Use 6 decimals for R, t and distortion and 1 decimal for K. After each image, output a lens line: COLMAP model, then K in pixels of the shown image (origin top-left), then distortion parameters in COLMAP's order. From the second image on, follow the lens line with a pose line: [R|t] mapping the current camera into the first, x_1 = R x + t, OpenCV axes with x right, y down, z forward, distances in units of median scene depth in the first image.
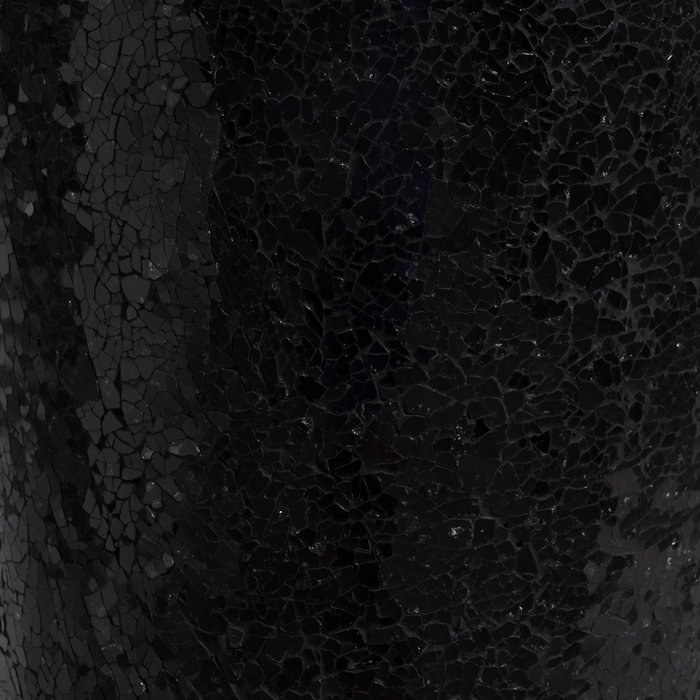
lens RADIAL K [[3600.6, 0, 350.0], [0, 3600.6, 350.0], [0, 0, 1]] dist [0.193784, 8.666651]
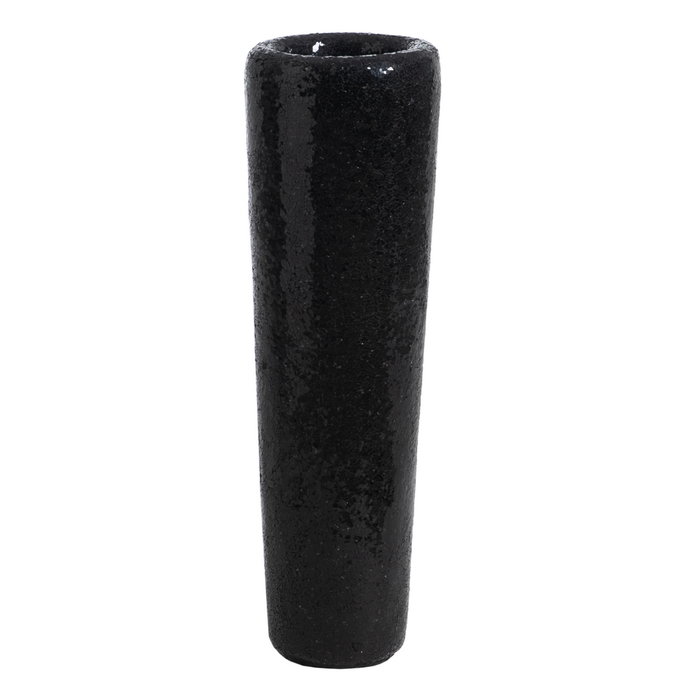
lens RADIAL K [[2554.6, 0, 350.0], [0, 2554.6, 350.0], [0, 0, 1]] dist [-0.190058, -1.589566]
pose [[0.999278, -0.004987, 0.037674, -0.123710], [0.002717, 0.998190, 0.060072, -0.091587], [-0.037905, -0.059926, 0.997483, -2.603113]]
